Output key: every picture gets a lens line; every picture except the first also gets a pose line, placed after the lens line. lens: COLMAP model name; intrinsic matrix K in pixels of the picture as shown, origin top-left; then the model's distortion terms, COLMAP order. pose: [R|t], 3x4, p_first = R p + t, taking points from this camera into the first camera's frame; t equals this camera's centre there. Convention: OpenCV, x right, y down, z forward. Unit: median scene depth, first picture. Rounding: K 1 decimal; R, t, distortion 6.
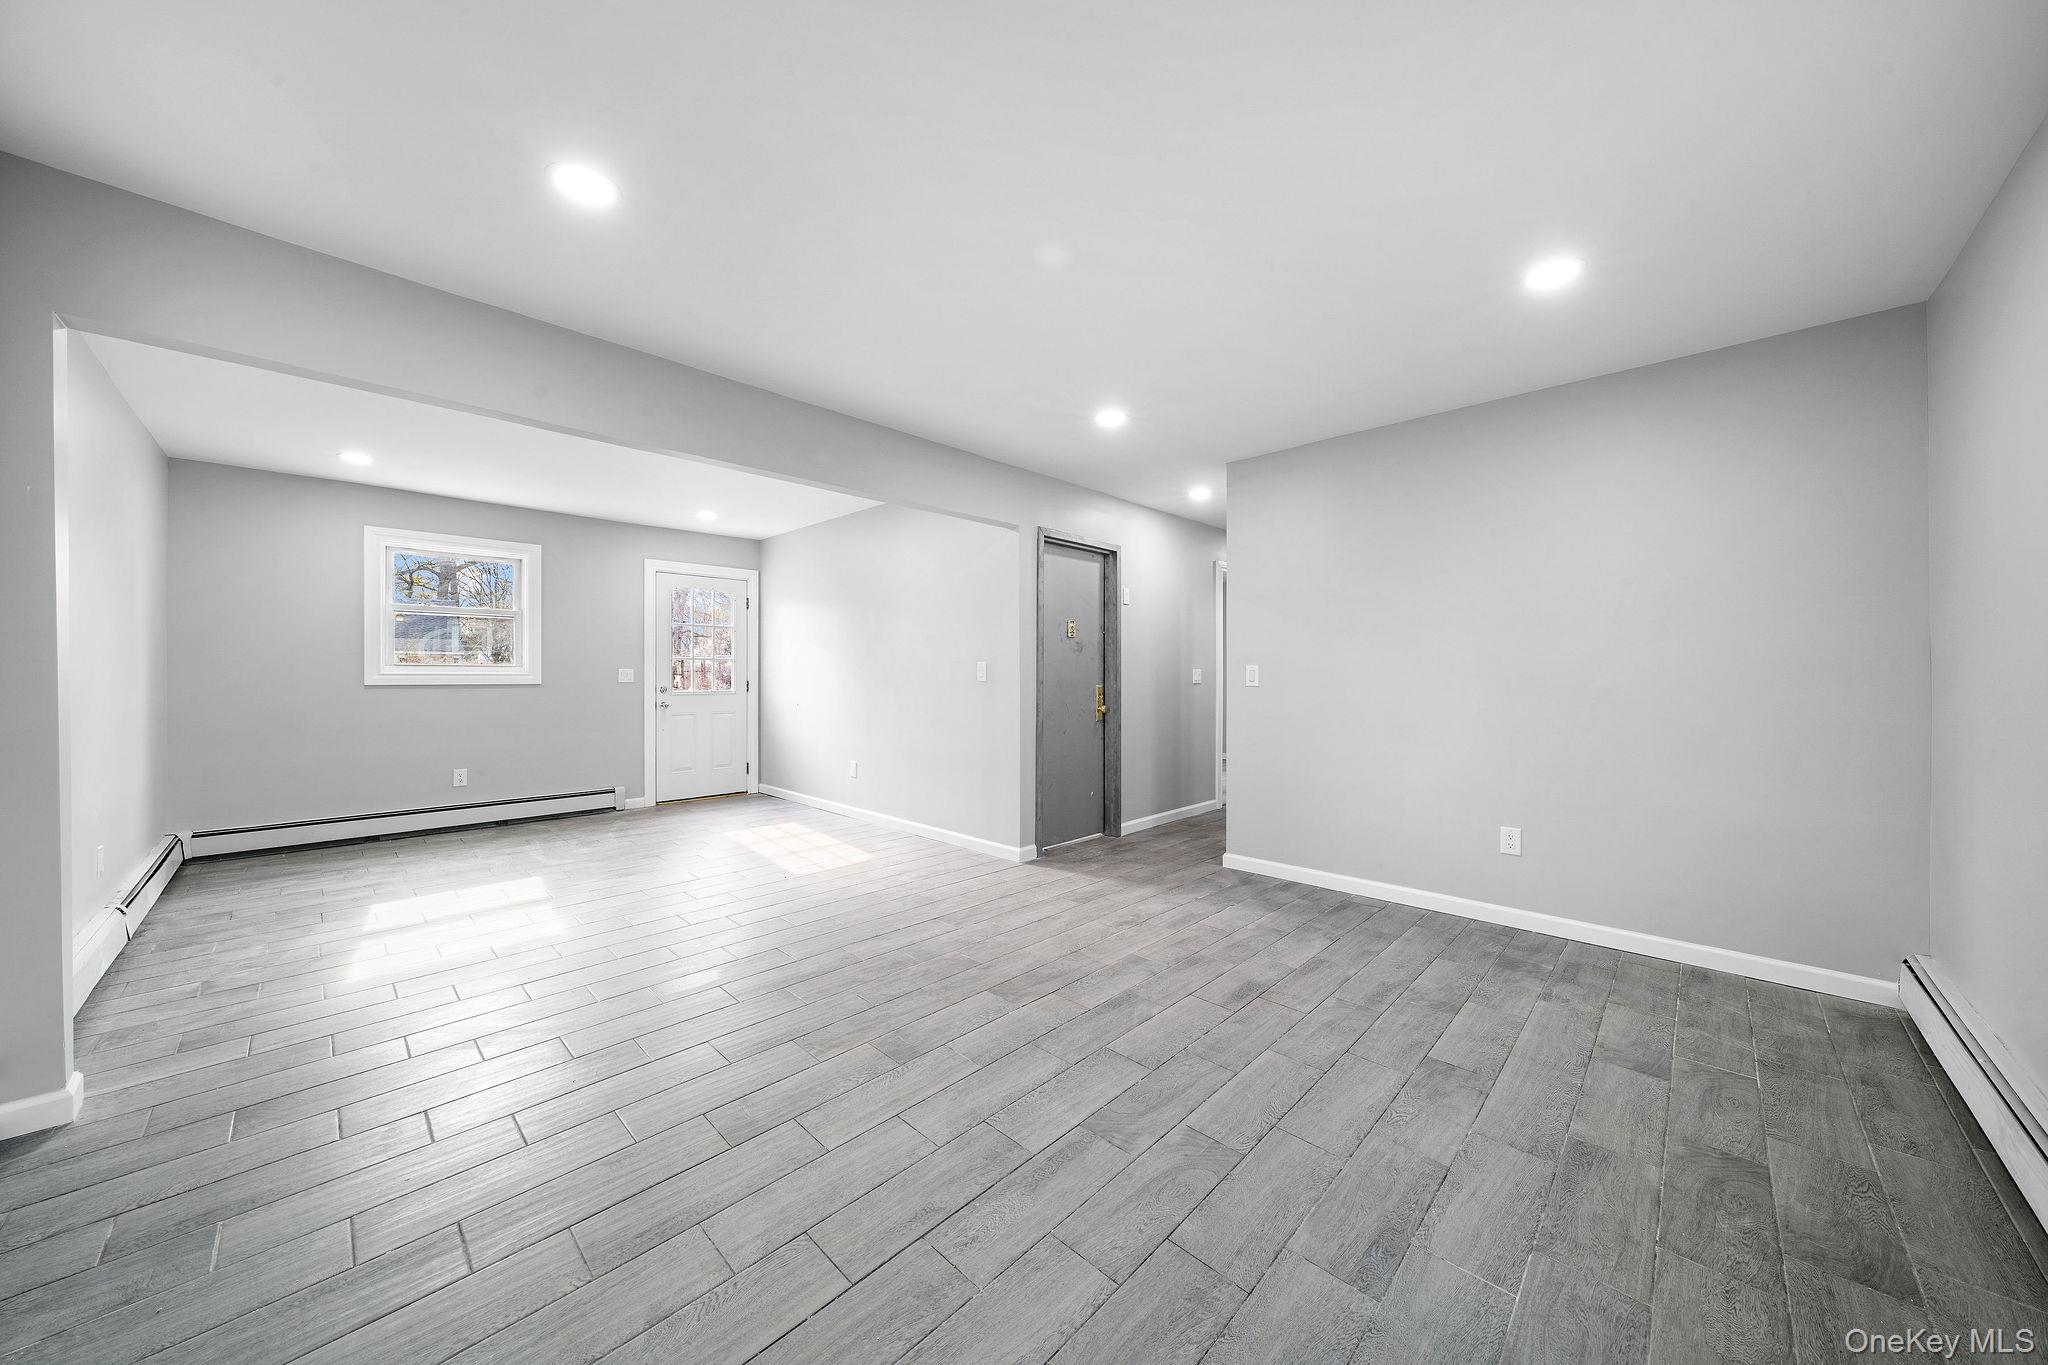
lens RADIAL K [[702.0, 0, 1028.8], [0, 702.0, 668.3], [0, 0, 1]] dist [-0.002972, 0.000126]
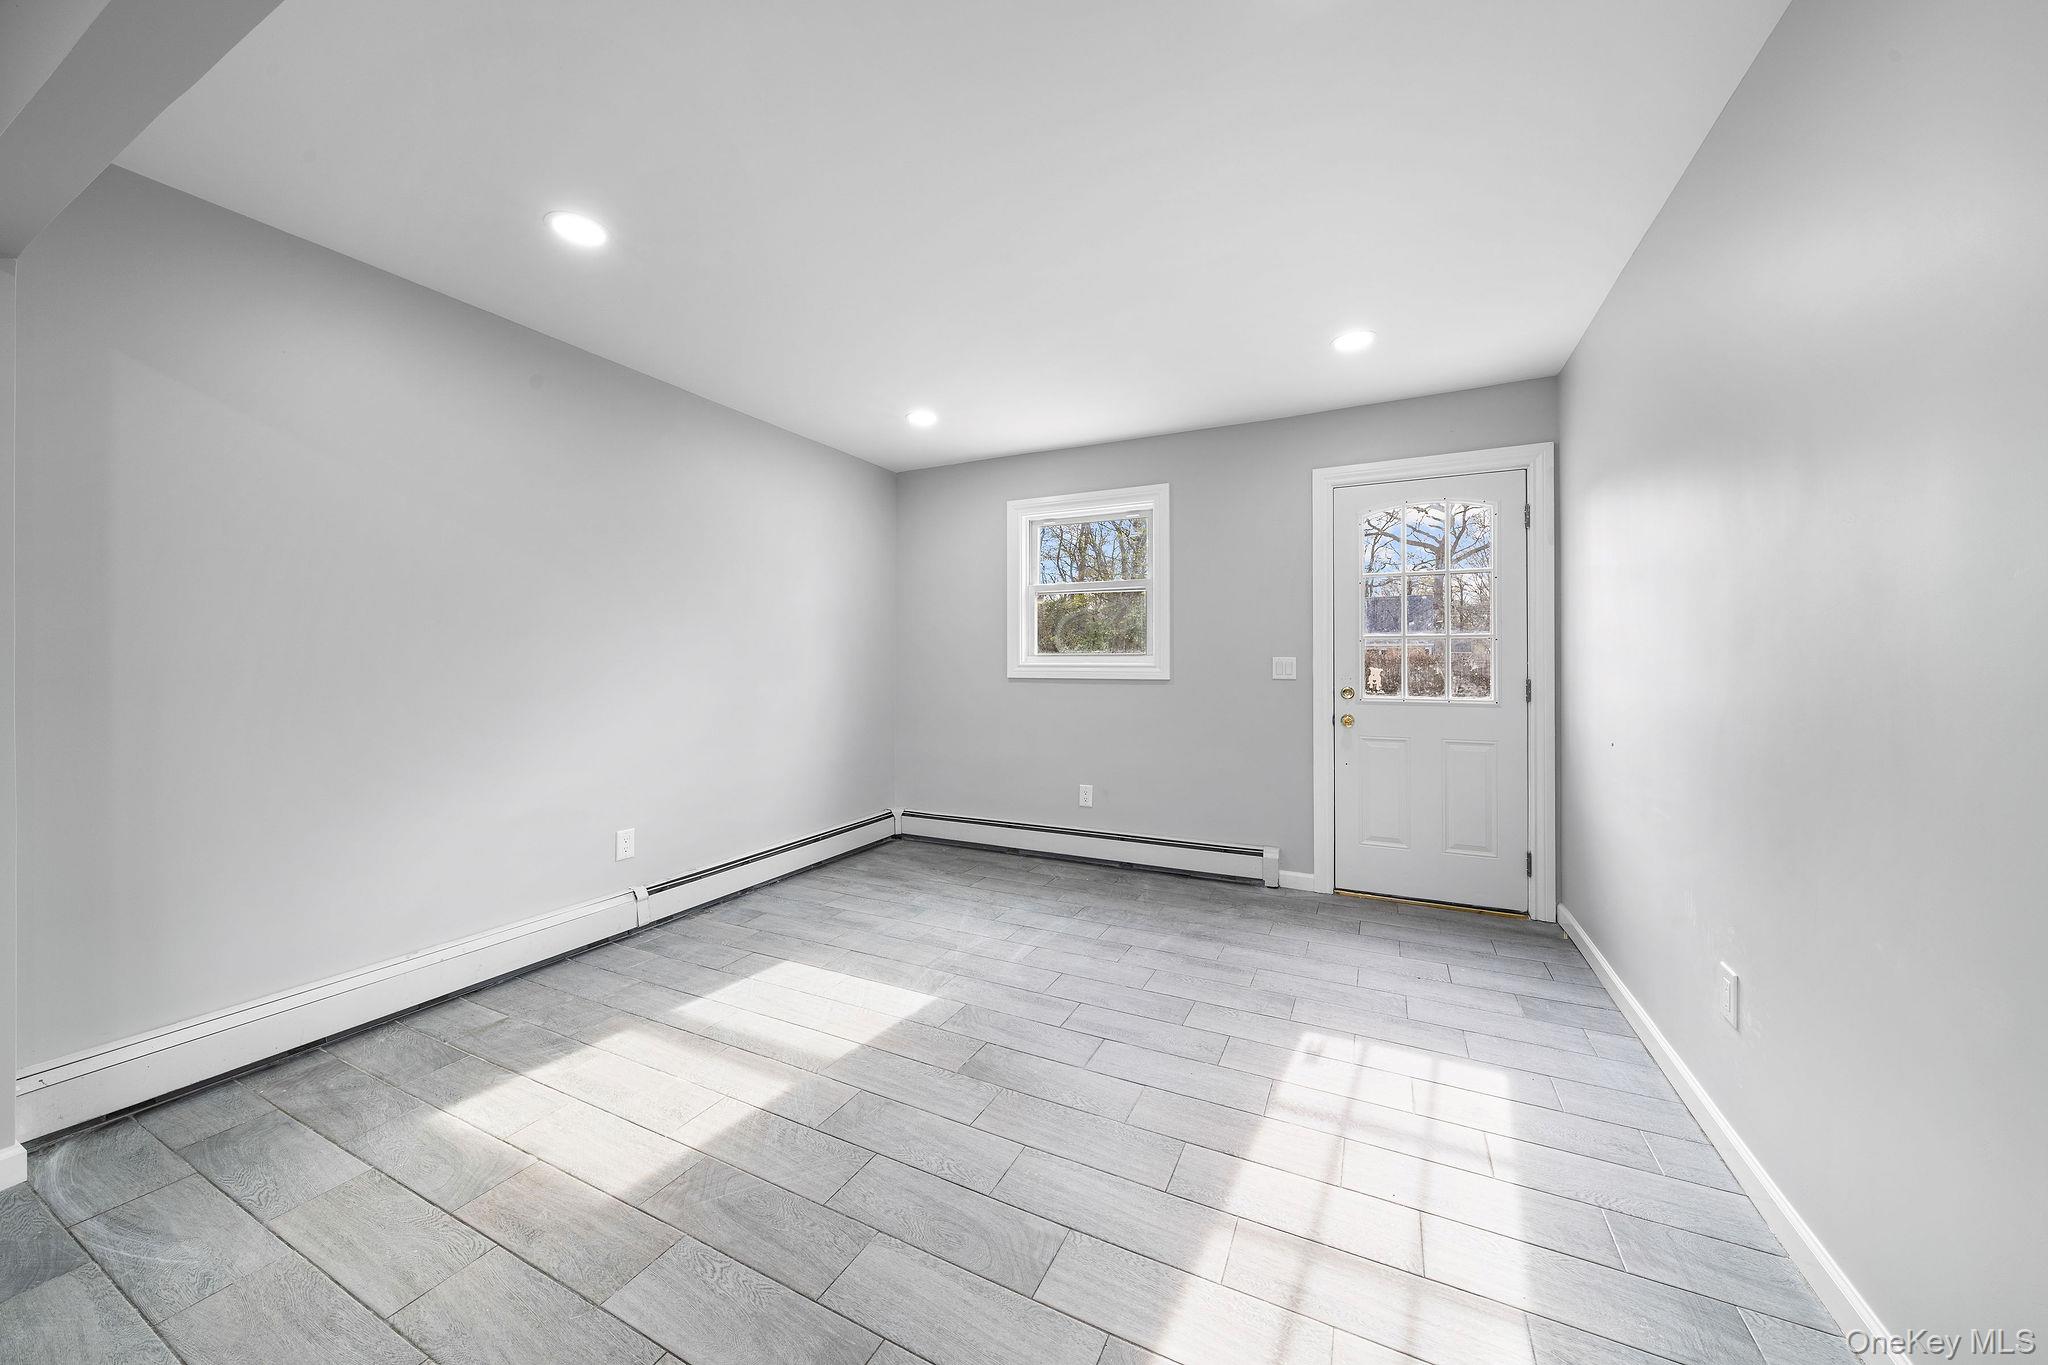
lens RADIAL K [[702.0, 0, 1028.8], [0, 702.0, 668.3], [0, 0, 1]] dist [-0.002972, 0.000126]
pose [[0.315076, 0.001970, -0.949064, -0.146381], [0.008229, 0.999955, 0.004807, 0.013686], [0.949031, -0.009325, 0.315046, 1.353999]]
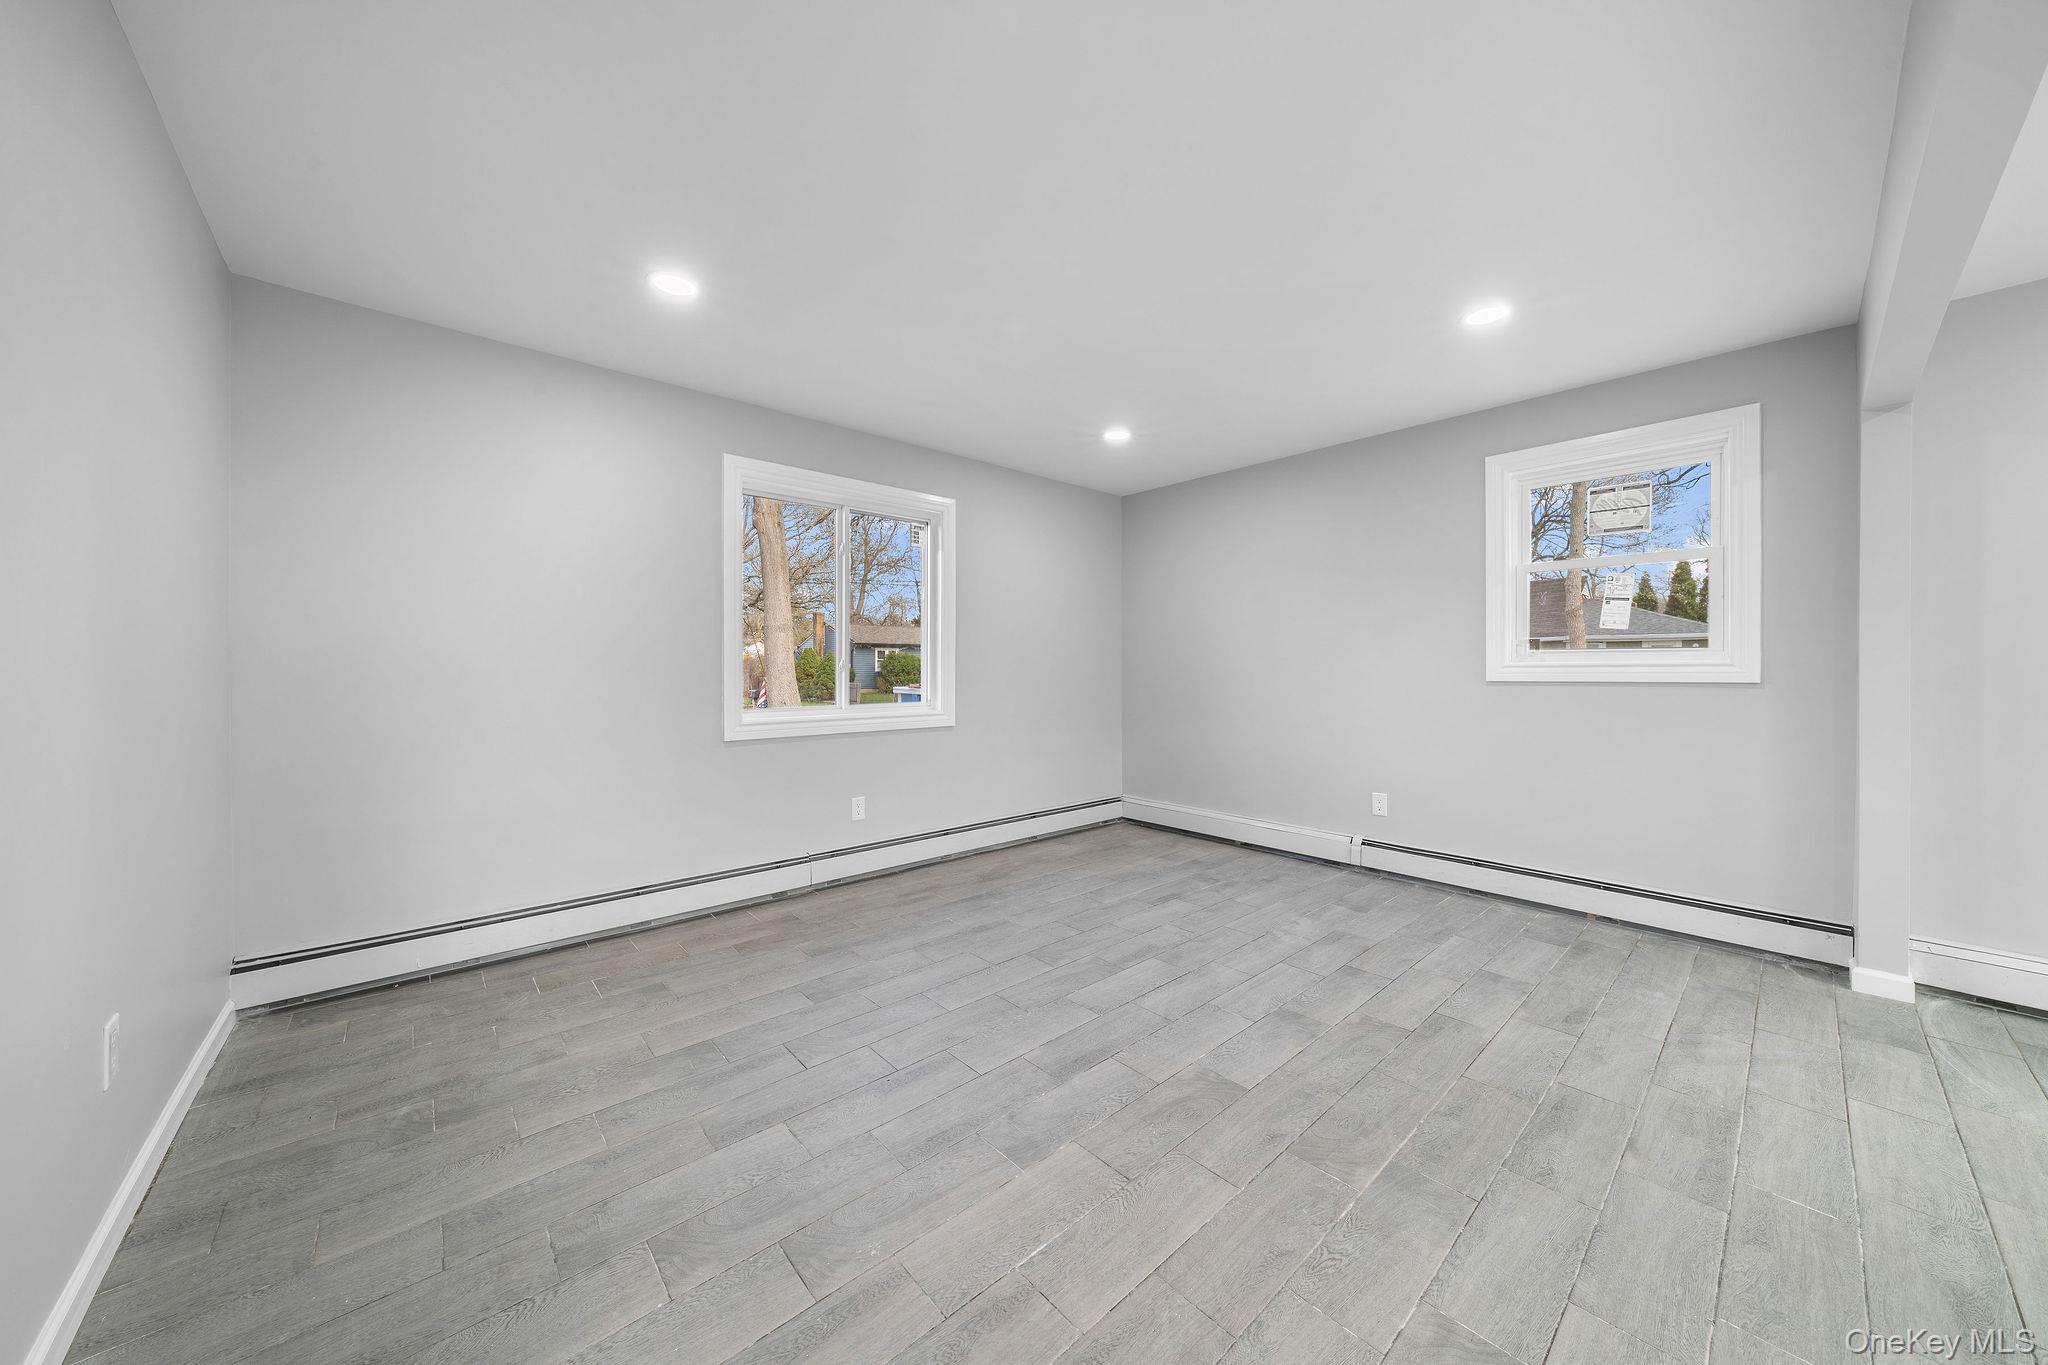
lens RADIAL K [[695.1, 0, 1030.5], [0, 695.1, 667.4], [0, 0, 1]] dist [-0.001190, 0.000009]
pose [[-0.997625, -0.003068, 0.068810, 0.119725], [-0.003750, 0.999945, -0.009778, 0.017239], [-0.068776, -0.010012, -0.997582, 1.720992]]
